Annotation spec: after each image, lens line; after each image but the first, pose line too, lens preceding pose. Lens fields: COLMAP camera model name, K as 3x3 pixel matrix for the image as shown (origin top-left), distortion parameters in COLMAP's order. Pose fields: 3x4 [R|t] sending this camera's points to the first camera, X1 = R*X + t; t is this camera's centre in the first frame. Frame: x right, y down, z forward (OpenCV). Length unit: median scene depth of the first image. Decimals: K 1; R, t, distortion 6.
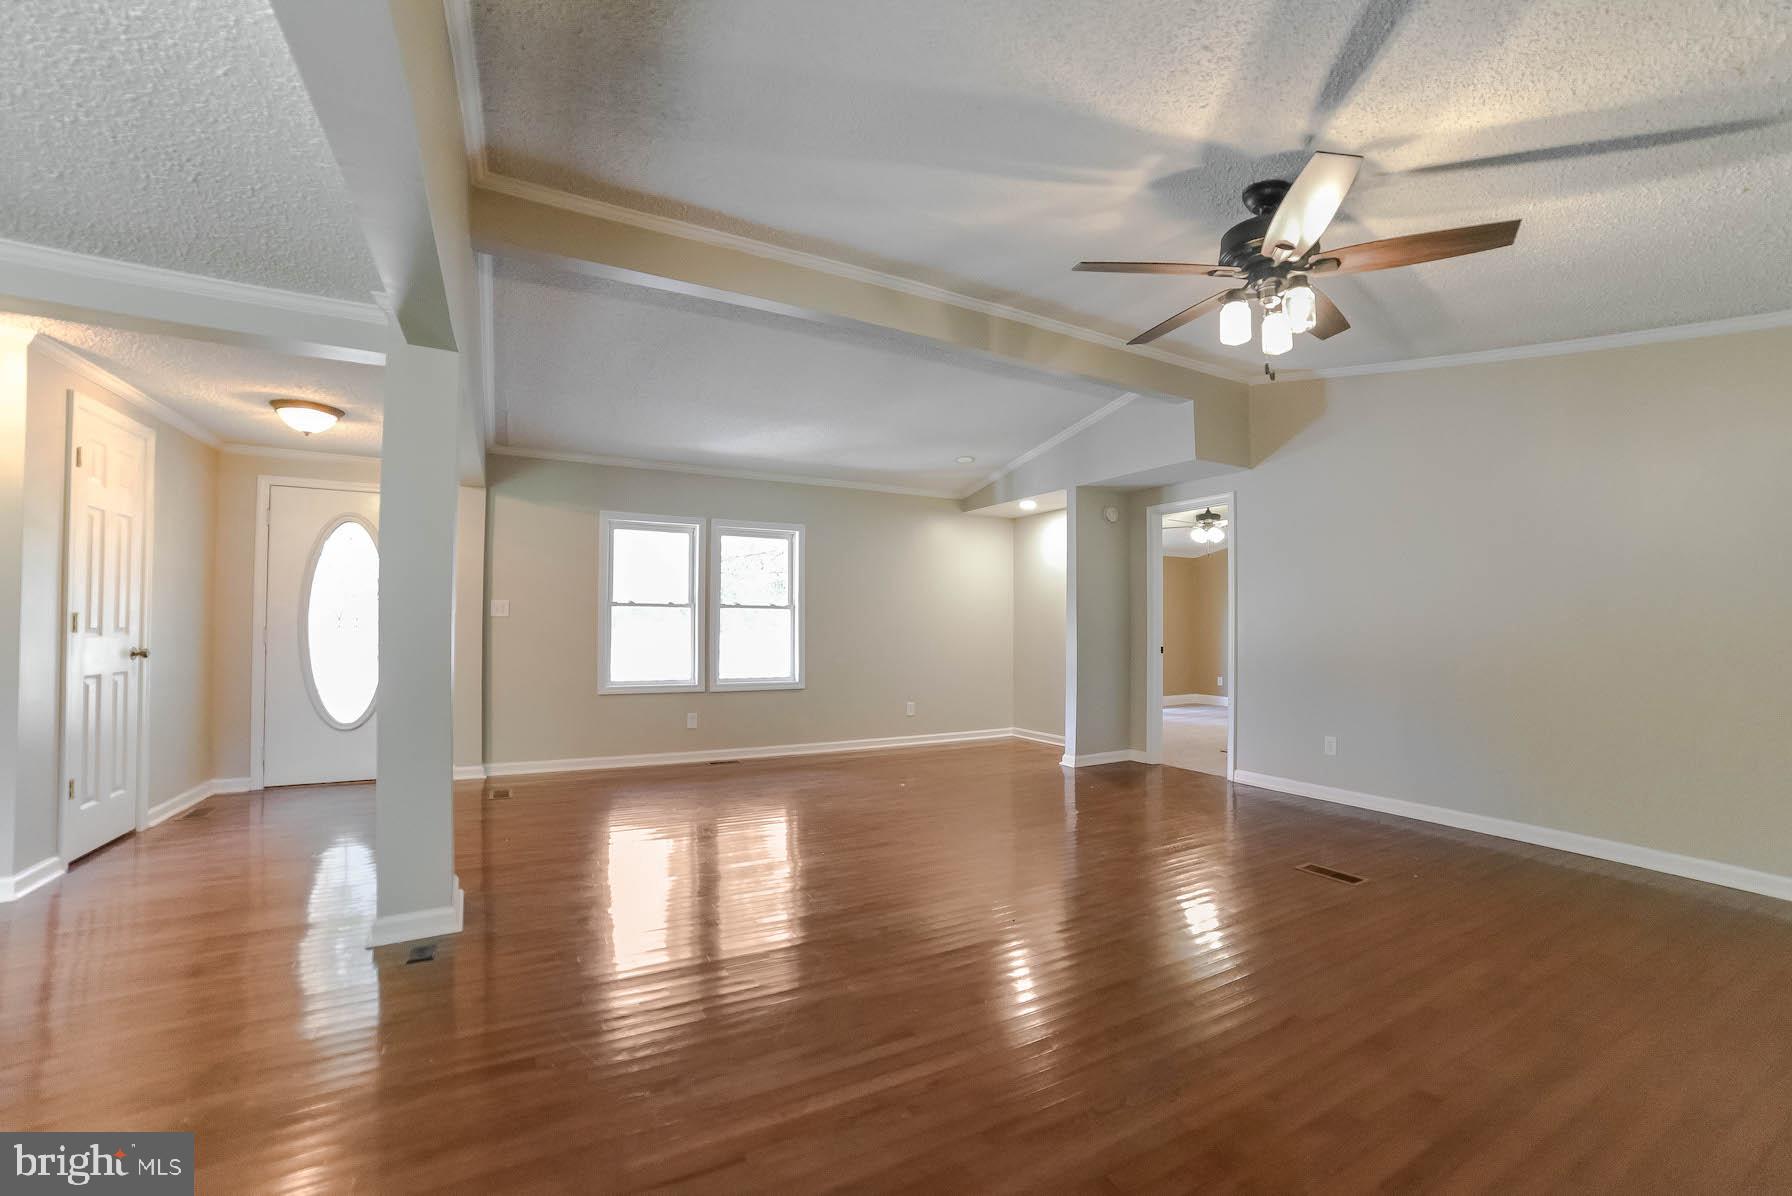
lens RADIAL K [[708.8, 0, 901.0], [0, 708.8, 609.7], [0, 0, 1]] dist [0.001645, 0.000676]
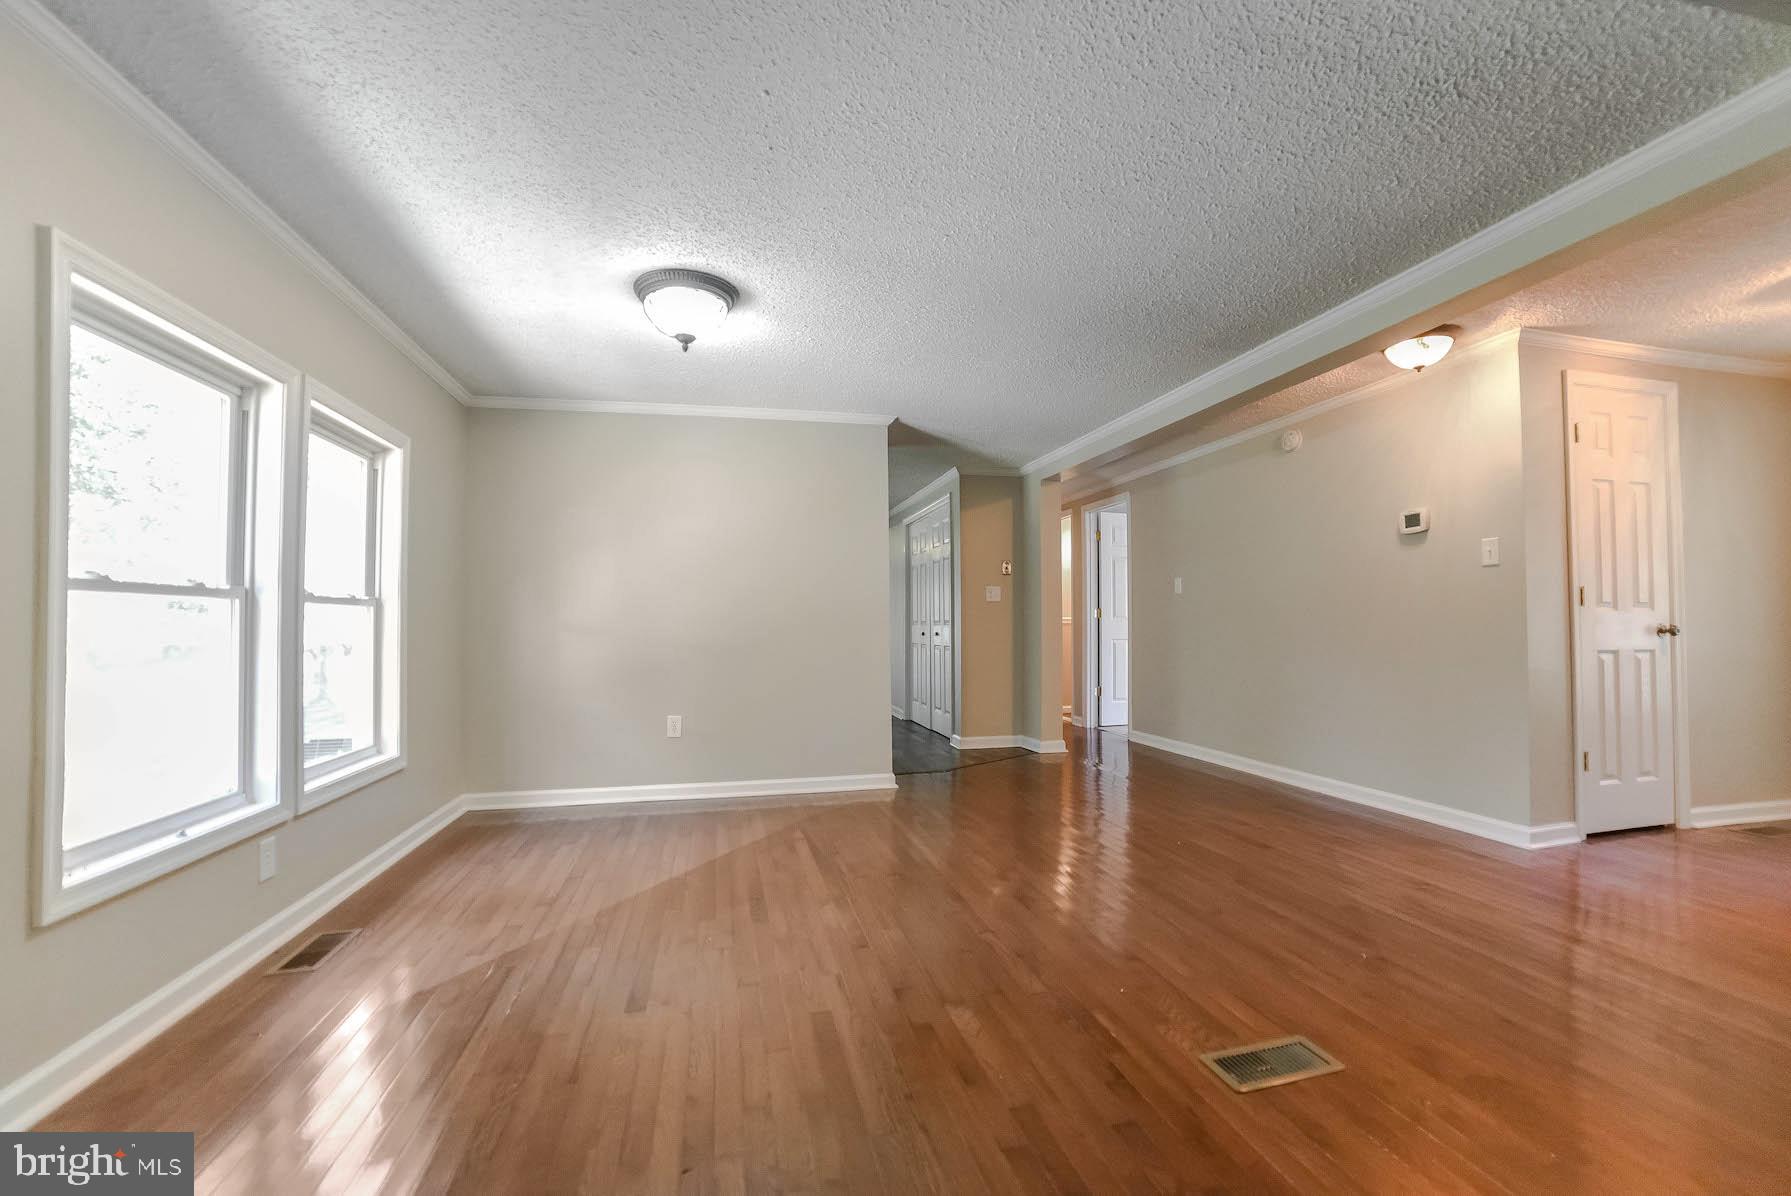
lens RADIAL K [[708.4, 0, 906.2], [0, 708.4, 613.0], [0, 0, 1]] dist [0.001645, 0.000676]
pose [[-0.217176, -0.022841, -0.975865, 0.029610], [0.024104, 0.999296, -0.028753, 0.045367], [0.975835, -0.029767, -0.216473, 0.268462]]
